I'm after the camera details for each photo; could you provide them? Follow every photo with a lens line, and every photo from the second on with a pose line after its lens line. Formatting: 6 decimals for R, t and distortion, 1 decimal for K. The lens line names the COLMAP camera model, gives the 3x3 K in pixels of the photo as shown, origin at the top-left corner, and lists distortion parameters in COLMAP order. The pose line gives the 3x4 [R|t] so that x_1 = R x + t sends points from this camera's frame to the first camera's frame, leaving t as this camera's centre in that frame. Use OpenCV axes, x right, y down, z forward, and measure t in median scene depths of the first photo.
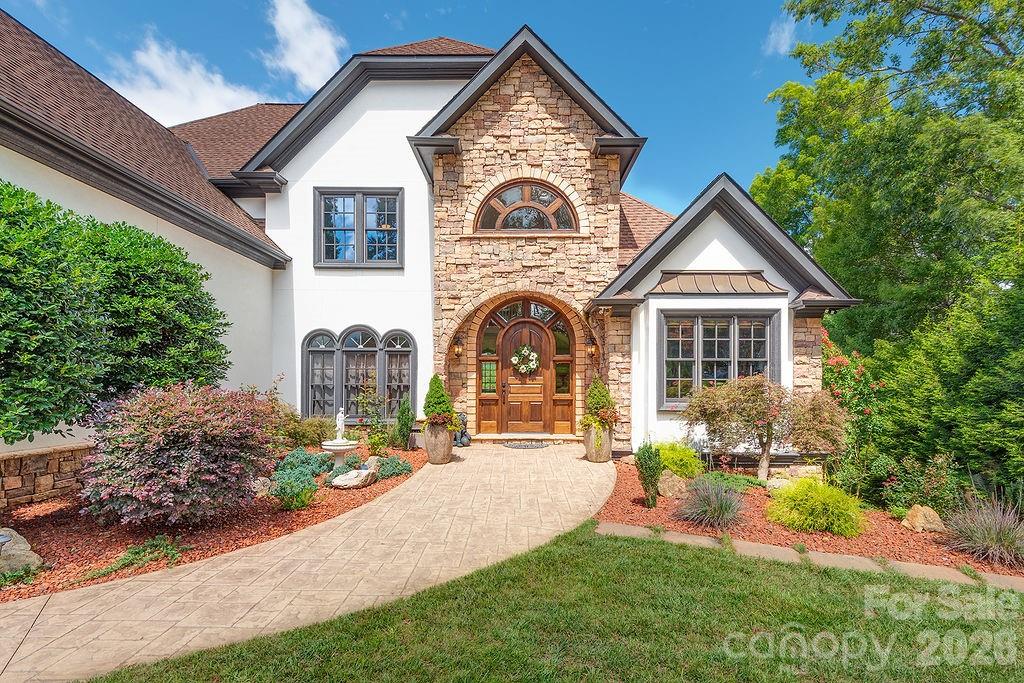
lens RADIAL K [[479.6, 0, 511.3], [0, 479.6, 379.9], [0, 0, 1]] dist [0.023820, 0.000006]
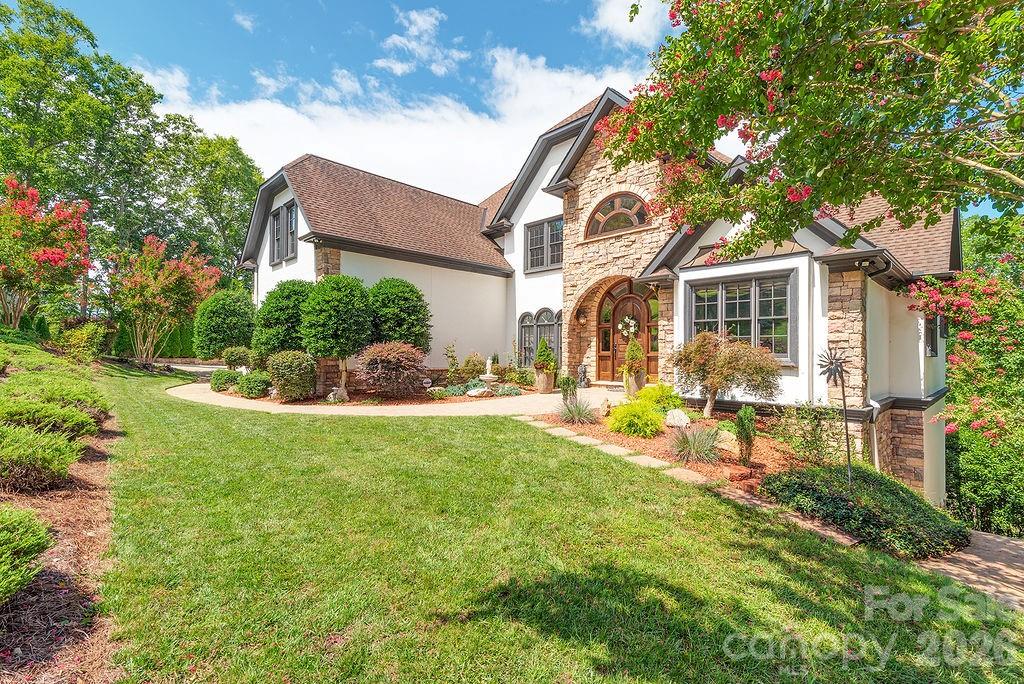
lens RADIAL K [[479.6, 0, 512.2], [0, 479.6, 345.4], [0, 0, 1]] dist [0.023820, 0.000006]
pose [[0.693354, -0.011879, -0.720500, 0.805100], [0.000558, 0.999873, -0.015948, 0.034175], [0.720597, 0.010655, 0.693272, -0.152230]]
